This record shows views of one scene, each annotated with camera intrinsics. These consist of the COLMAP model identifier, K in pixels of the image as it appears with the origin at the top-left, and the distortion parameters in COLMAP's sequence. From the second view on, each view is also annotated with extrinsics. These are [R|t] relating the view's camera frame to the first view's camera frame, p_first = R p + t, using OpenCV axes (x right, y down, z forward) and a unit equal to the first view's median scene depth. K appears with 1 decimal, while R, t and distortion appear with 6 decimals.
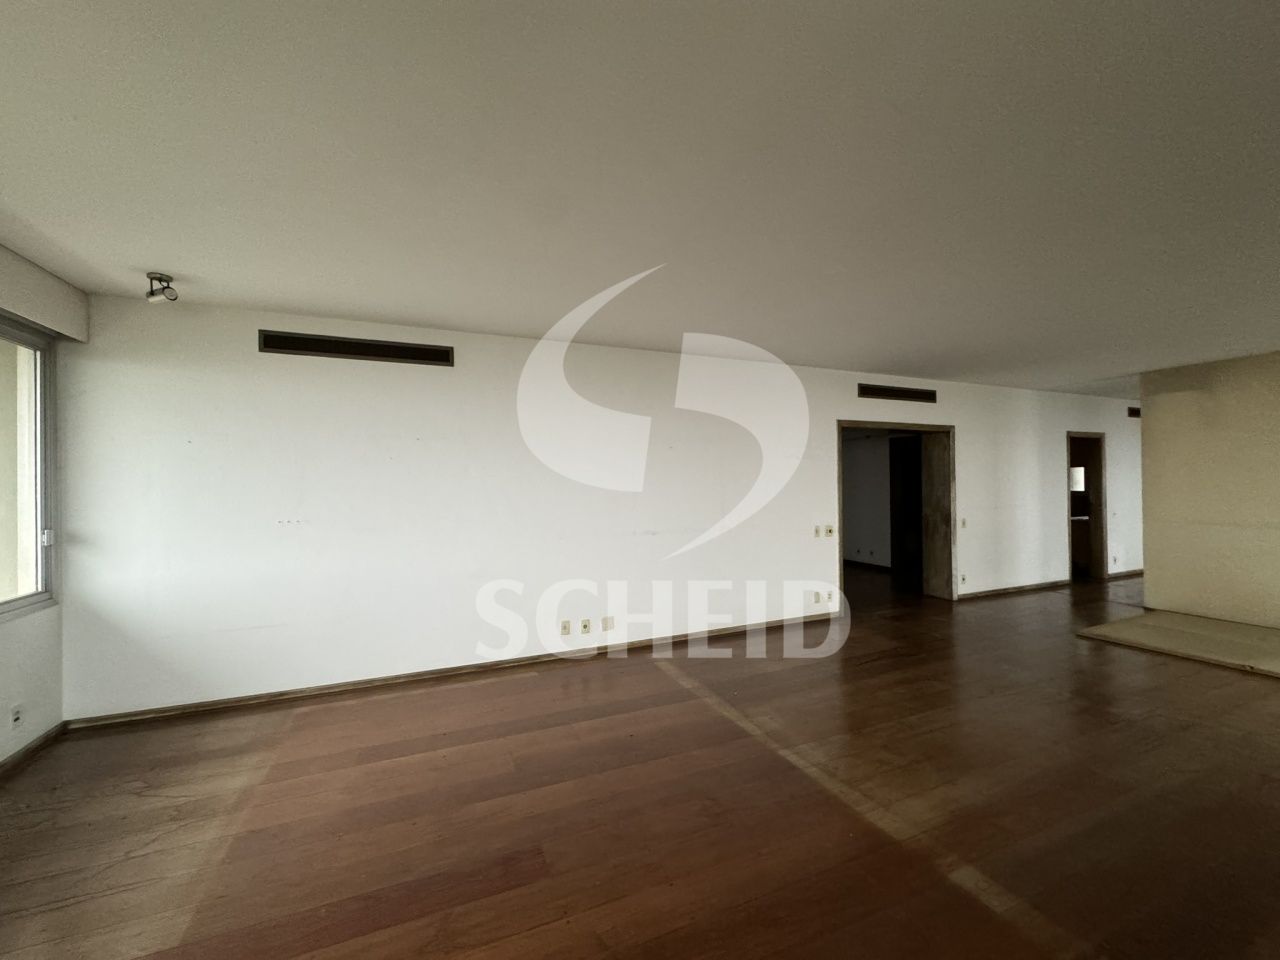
lens RADIAL K [[511.5, 0, 638.5], [0, 511.5, 483.6], [0, 0, 1]] dist [-0.010620, 0.001756]
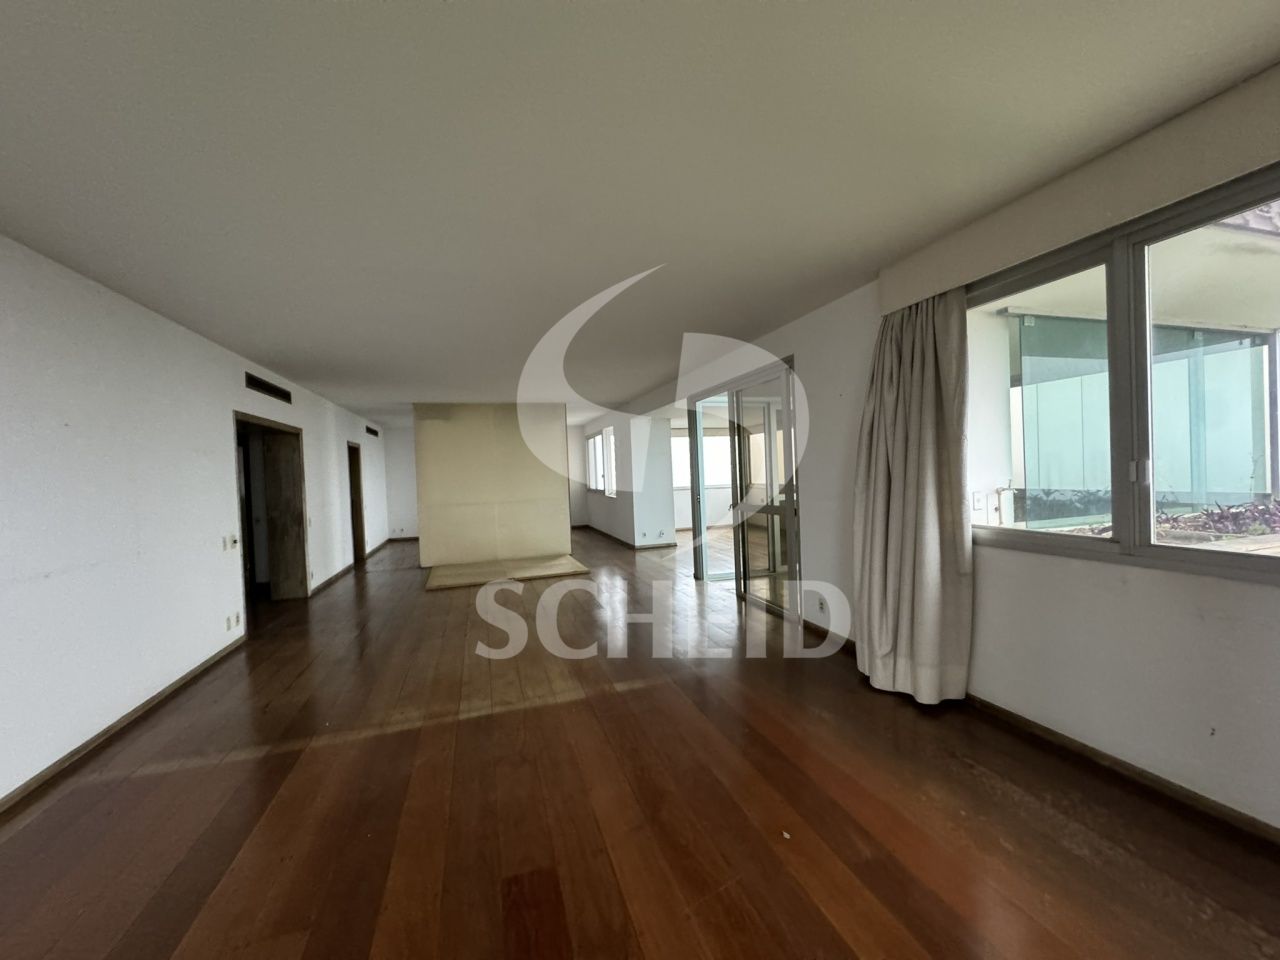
lens RADIAL K [[511.5, 0, 640.2], [0, 511.5, 478.2], [0, 0, 1]] dist [-0.010620, 0.001756]
pose [[0.098365, -0.008935, 0.995110, -0.370257], [0.039512, 0.999206, 0.005066, 0.010259], [-0.994366, 0.038820, 0.098640, 0.234957]]
